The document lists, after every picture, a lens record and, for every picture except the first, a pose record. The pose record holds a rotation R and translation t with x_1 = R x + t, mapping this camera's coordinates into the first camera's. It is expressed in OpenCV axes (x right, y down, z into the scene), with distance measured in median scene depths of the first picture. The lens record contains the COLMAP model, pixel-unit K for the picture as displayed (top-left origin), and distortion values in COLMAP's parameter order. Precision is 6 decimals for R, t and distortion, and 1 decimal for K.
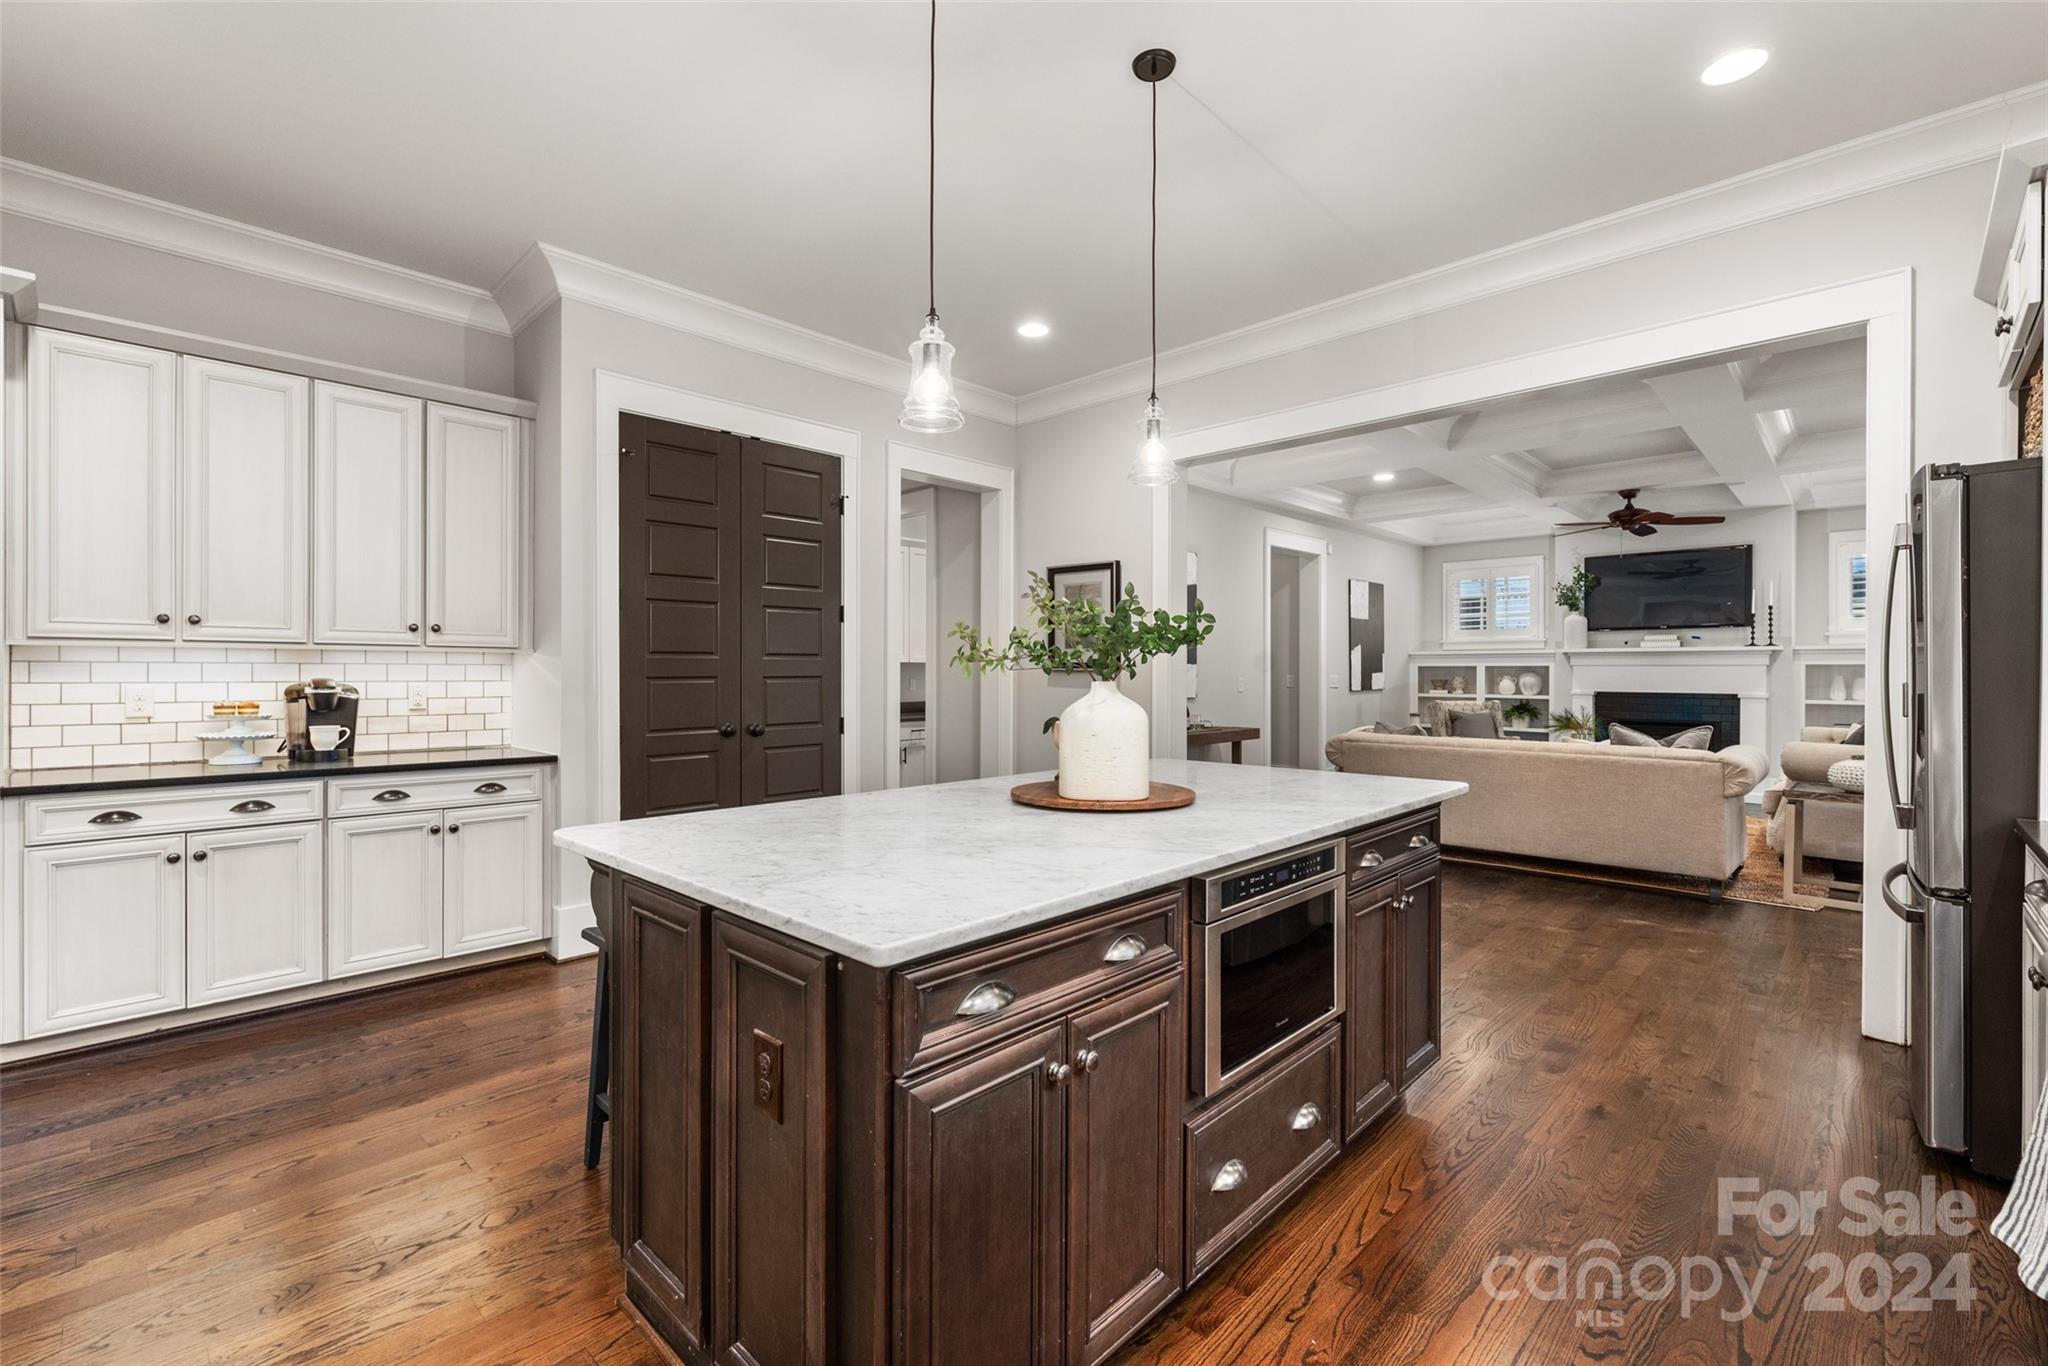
lens RADIAL K [[890.5, 0, 1015.6], [0, 890.5, 671.9], [0, 0, 1]] dist [-0.002964, -0.000378]
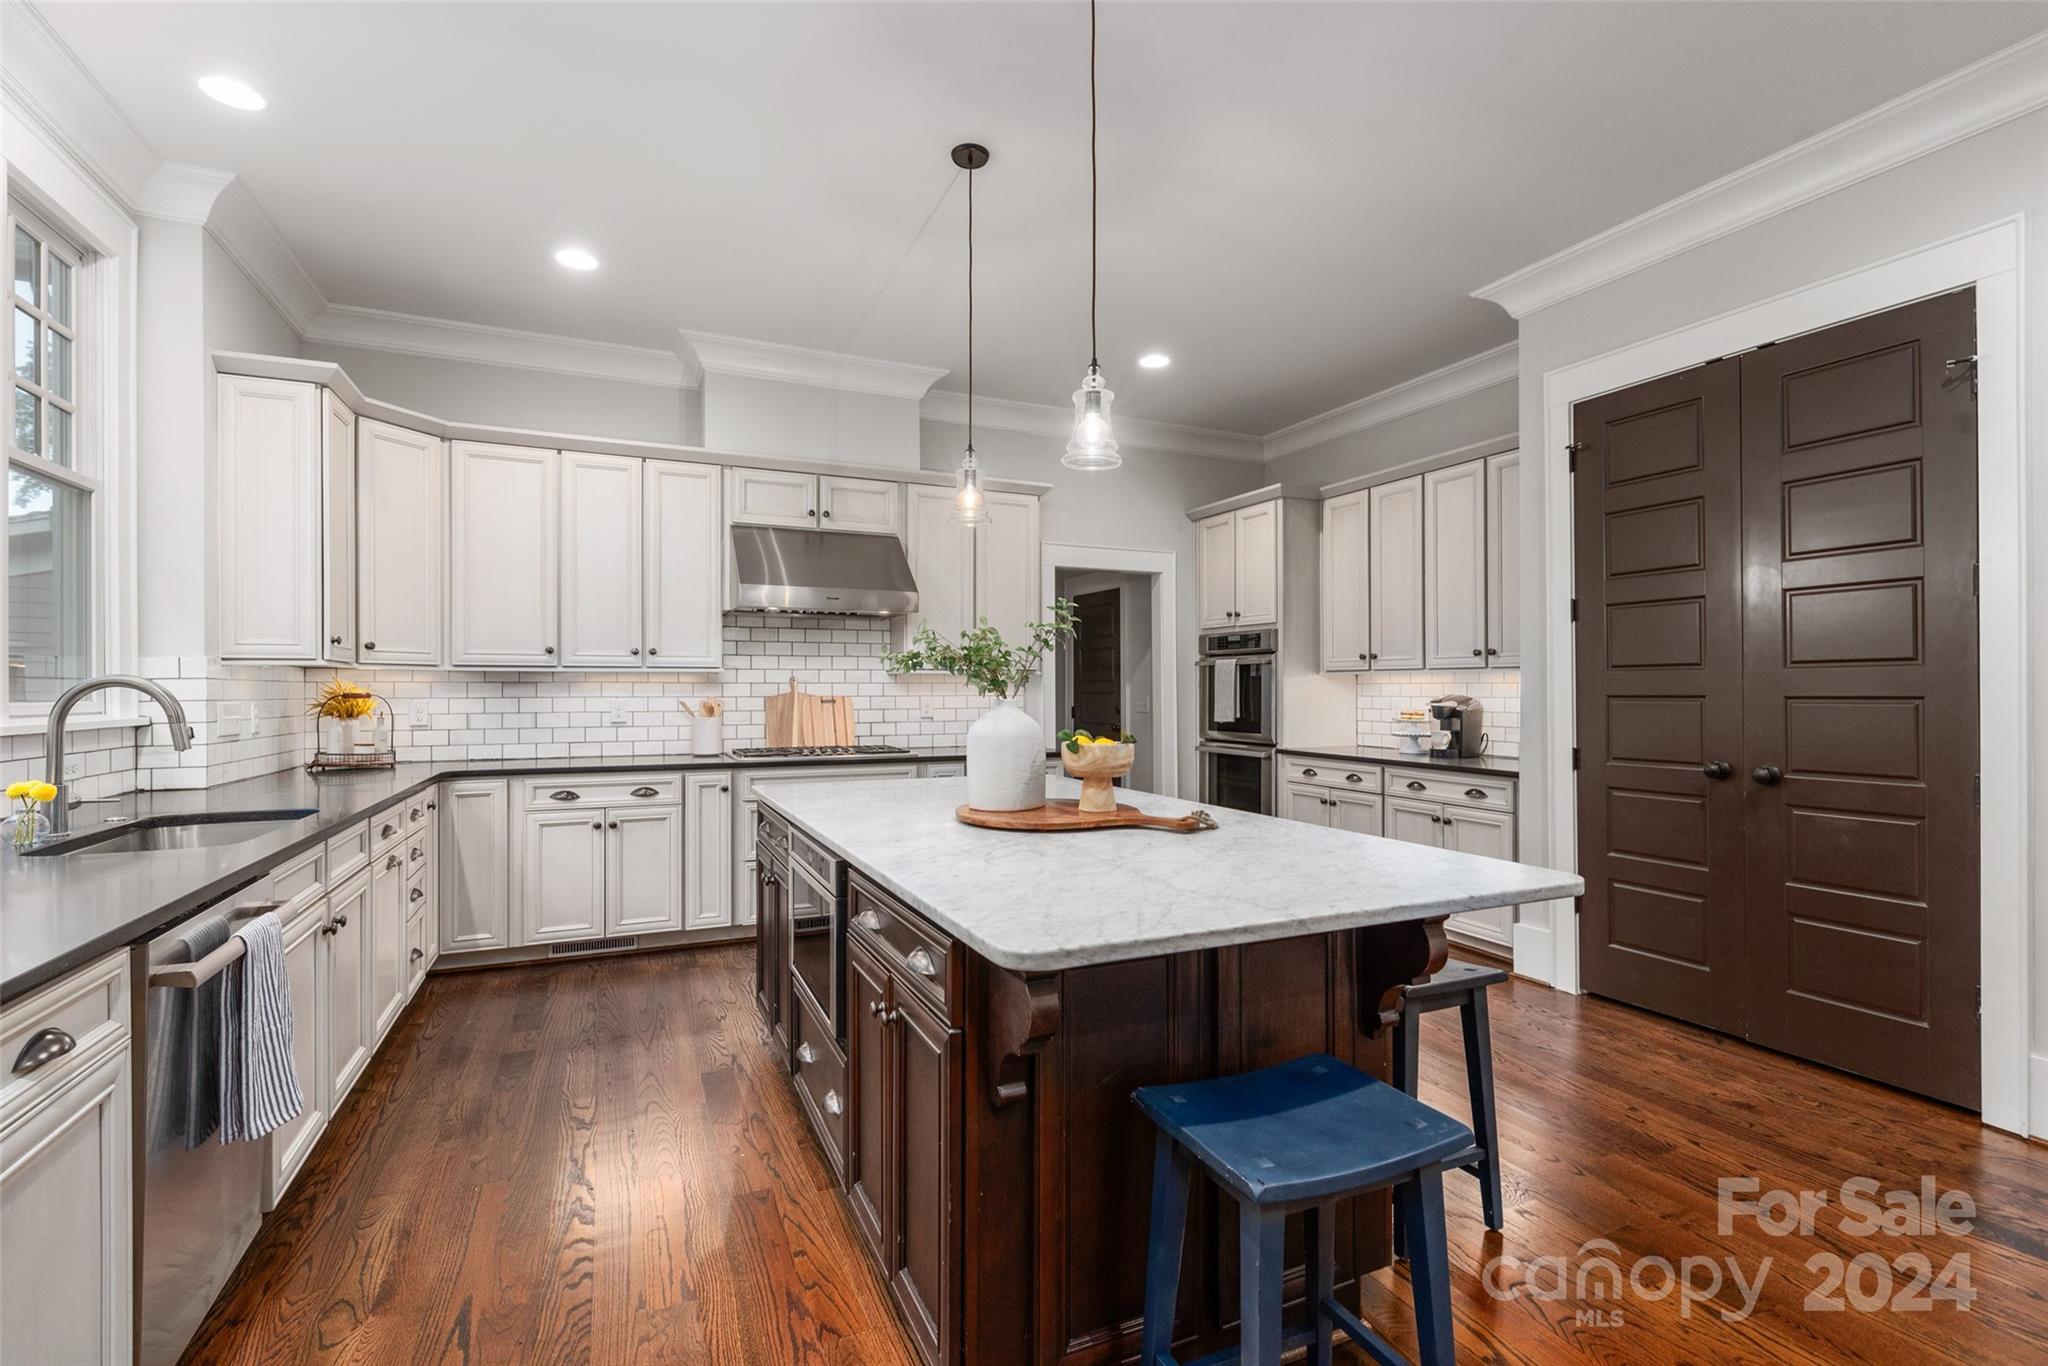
lens RADIAL K [[890.5, 0, 1019.2], [0, 890.5, 682.4], [0, 0, 1]] dist [-0.002964, -0.000378]
pose [[-0.359034, -0.008557, -0.933285, 0.667827], [-0.001583, 0.999962, -0.008560, 0.001669], [0.933323, -0.001596, -0.359034, 0.872767]]
